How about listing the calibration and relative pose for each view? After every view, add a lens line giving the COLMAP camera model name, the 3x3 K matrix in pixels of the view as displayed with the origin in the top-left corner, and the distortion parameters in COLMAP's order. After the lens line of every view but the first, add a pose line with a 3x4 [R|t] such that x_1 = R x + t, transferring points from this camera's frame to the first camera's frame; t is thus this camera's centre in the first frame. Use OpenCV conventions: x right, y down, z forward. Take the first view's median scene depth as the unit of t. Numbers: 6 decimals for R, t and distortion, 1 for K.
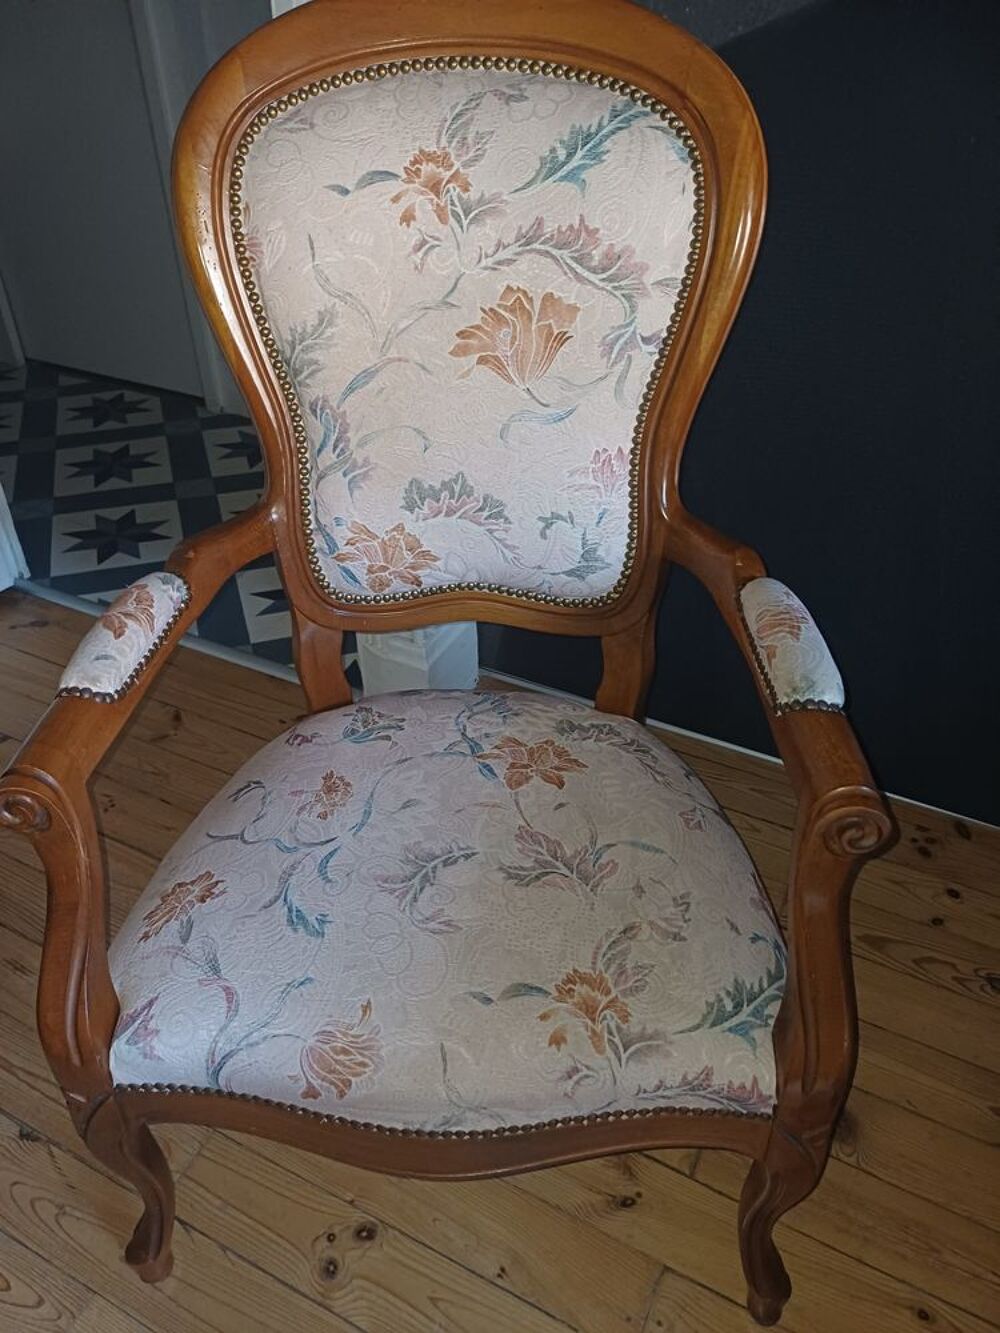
lens RADIAL K [[998.2, 0, 498.1], [0, 998.2, 671.7], [0, 0, 1]] dist [0.079147, -0.101910]
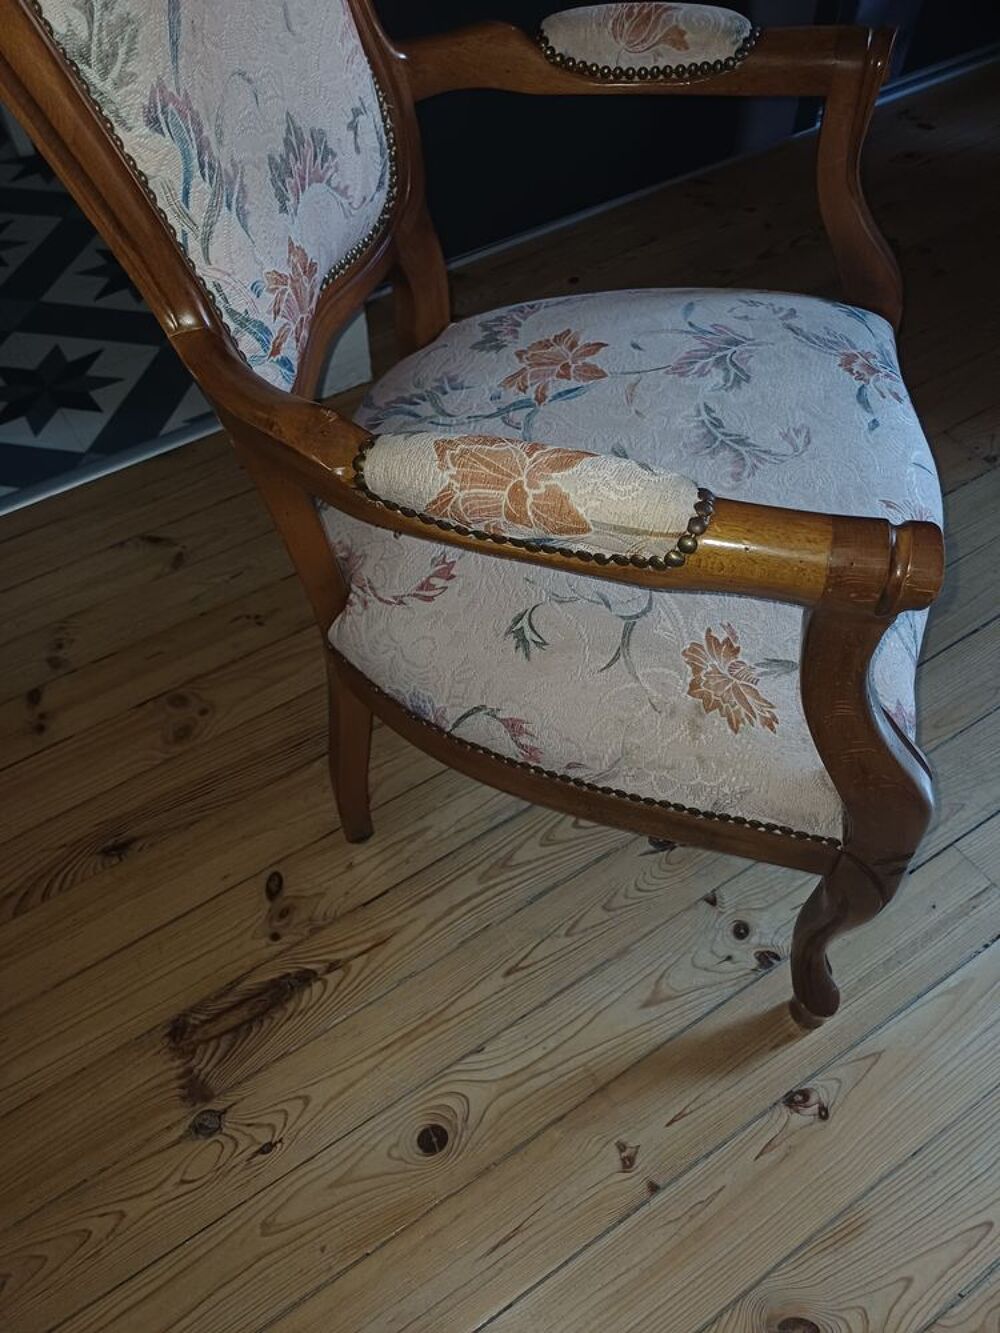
lens RADIAL K [[998.2, 0, 498.1], [0, 998.2, 671.7], [0, 0, 1]] dist [0.079147, -0.101910]
pose [[0.142788, -0.774462, 0.616295, -0.816678], [0.612716, 0.558181, 0.559475, -0.319604], [-0.777297, 0.297727, 0.554227, 0.708516]]
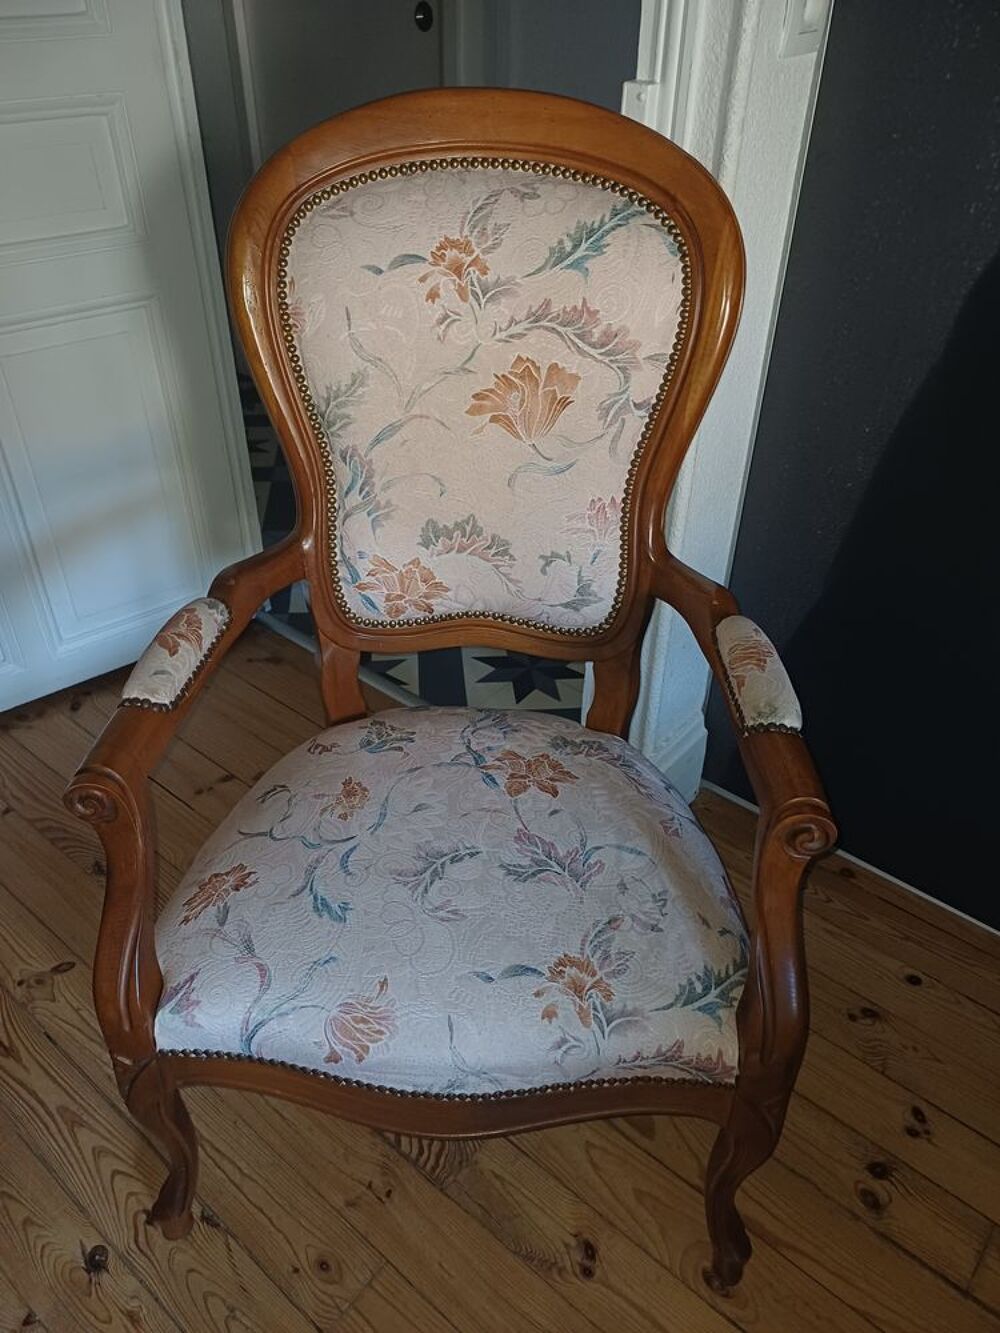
lens RADIAL K [[985.8, 0, 500.0], [0, 985.8, 666.5], [0, 0, 1]] dist [0.084327, -0.093830]
pose [[0.999646, 0.022944, 0.013467, -0.018984], [-0.022637, 0.999489, -0.022562, -0.003997], [-0.013978, 0.022249, 0.999655, -0.124598]]
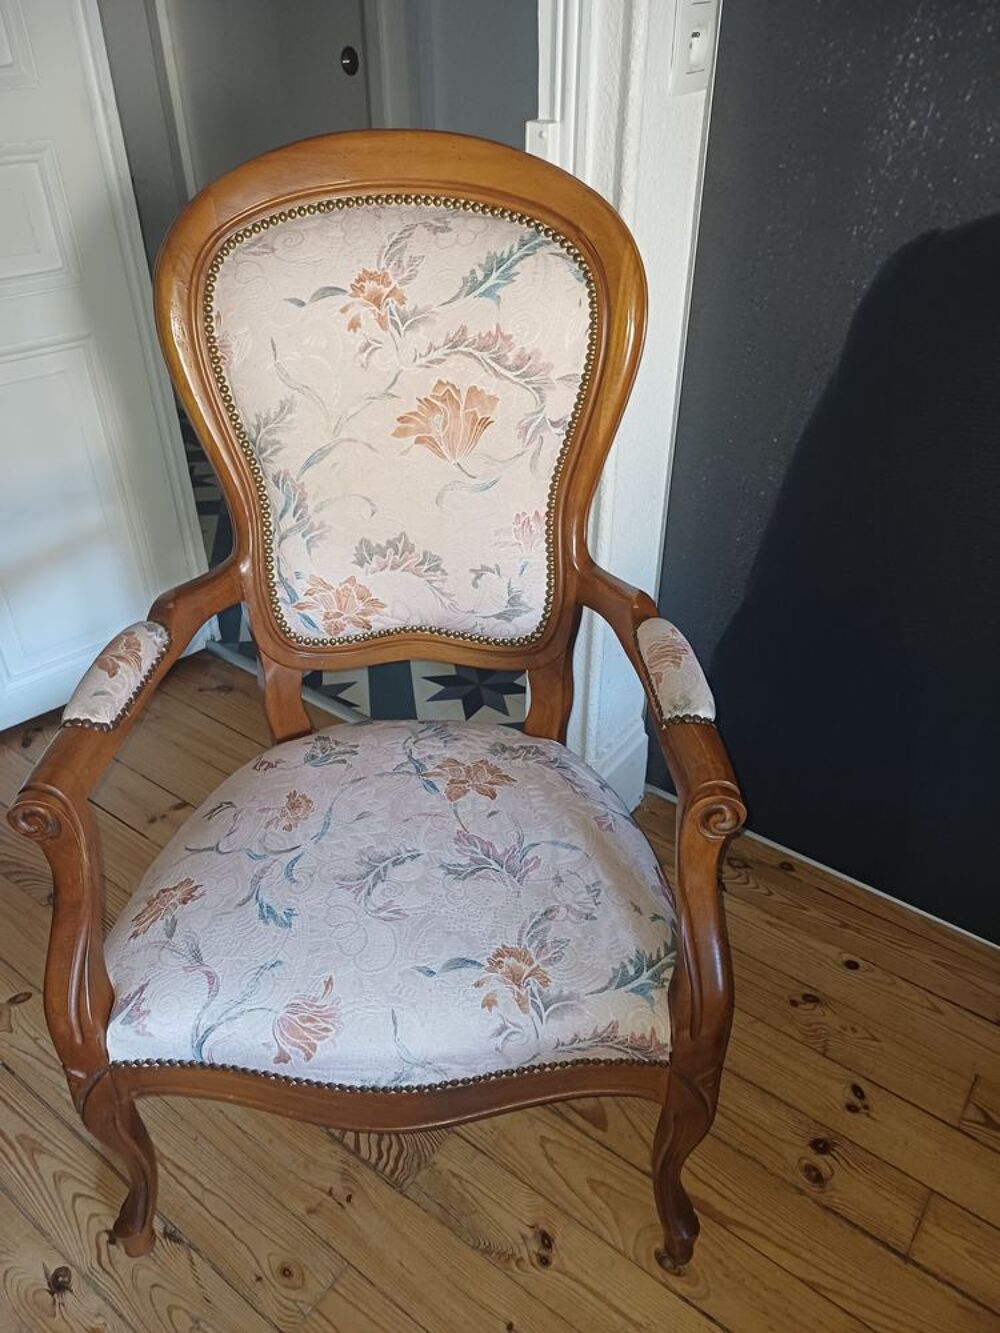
lens RADIAL K [[981.9, 0, 501.0], [0, 981.9, 669.3], [0, 0, 1]] dist [0.083528, -0.089375]
pose [[0.998514, -0.018897, 0.051109, 0.017243], [0.021309, 0.998664, -0.047080, 0.020495], [-0.050151, 0.048099, 0.997583, -0.171738]]
